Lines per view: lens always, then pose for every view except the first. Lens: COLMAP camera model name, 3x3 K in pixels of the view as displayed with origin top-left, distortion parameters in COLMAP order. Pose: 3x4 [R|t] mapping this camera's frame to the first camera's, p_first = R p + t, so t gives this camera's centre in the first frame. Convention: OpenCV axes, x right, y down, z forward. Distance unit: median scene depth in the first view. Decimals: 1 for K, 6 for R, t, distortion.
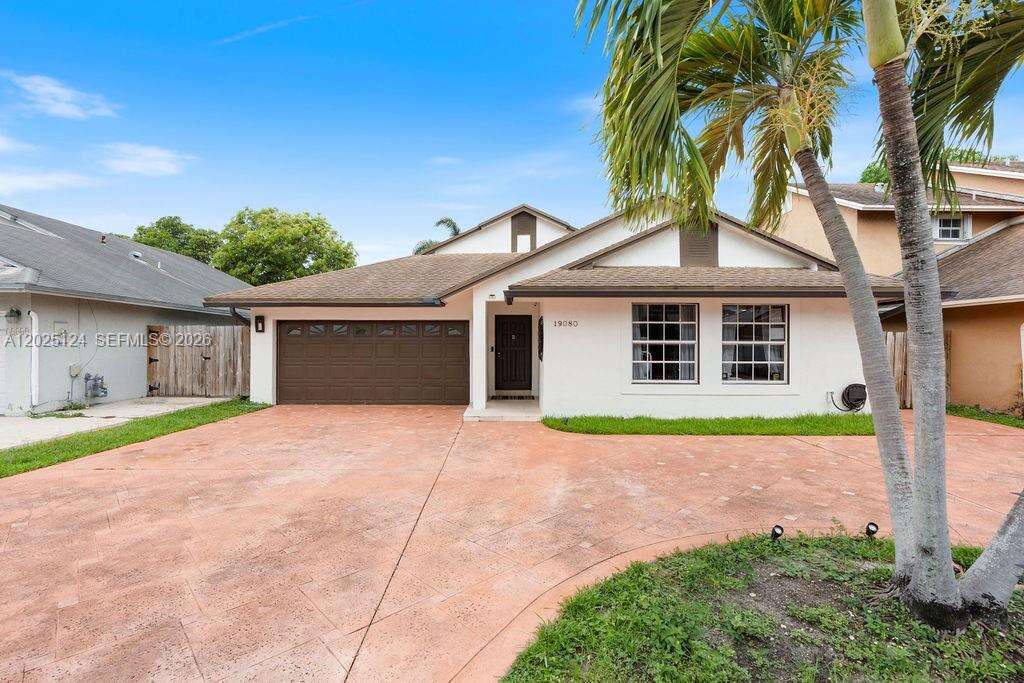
lens RADIAL K [[460.3, 0, 509.1], [0, 460.3, 348.2], [0, 0, 1]] dist [-0.007816, 0.002176]
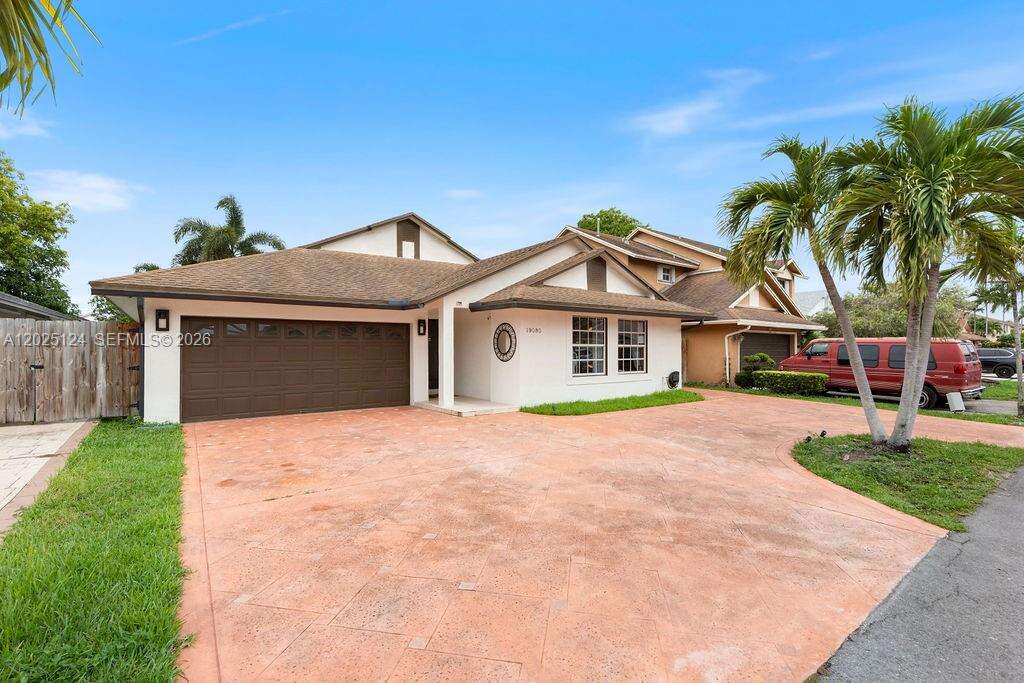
lens RADIAL K [[460.3, 0, 502.7], [0, 460.3, 343.2], [0, 0, 1]] dist [-0.007816, 0.002176]
pose [[0.808744, 0.004433, 0.588144, -0.657735], [0.003559, 0.999916, -0.012430, -0.003574], [-0.588149, 0.012146, 0.808661, 0.052509]]
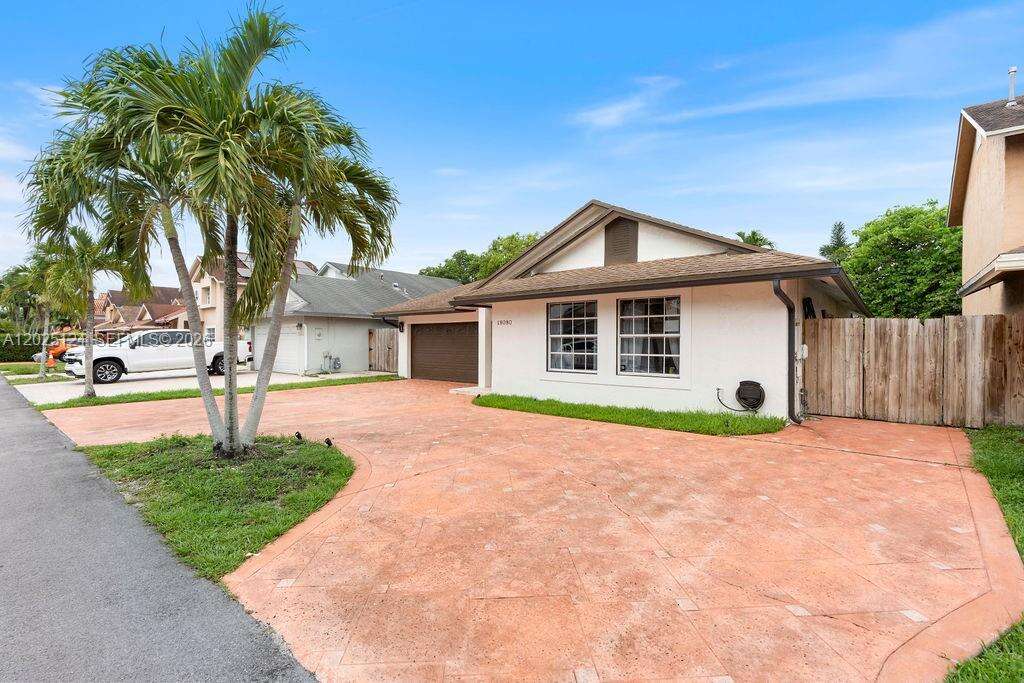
lens RADIAL K [[460.3, 0, 508.6], [0, 460.3, 340.4], [0, 0, 1]] dist [-0.007816, 0.002176]
pose [[0.765980, -0.004285, -0.642850, 0.936656], [-0.000987, 0.999969, -0.007841, 0.006909], [0.642863, 0.006641, 0.765952, 0.028467]]
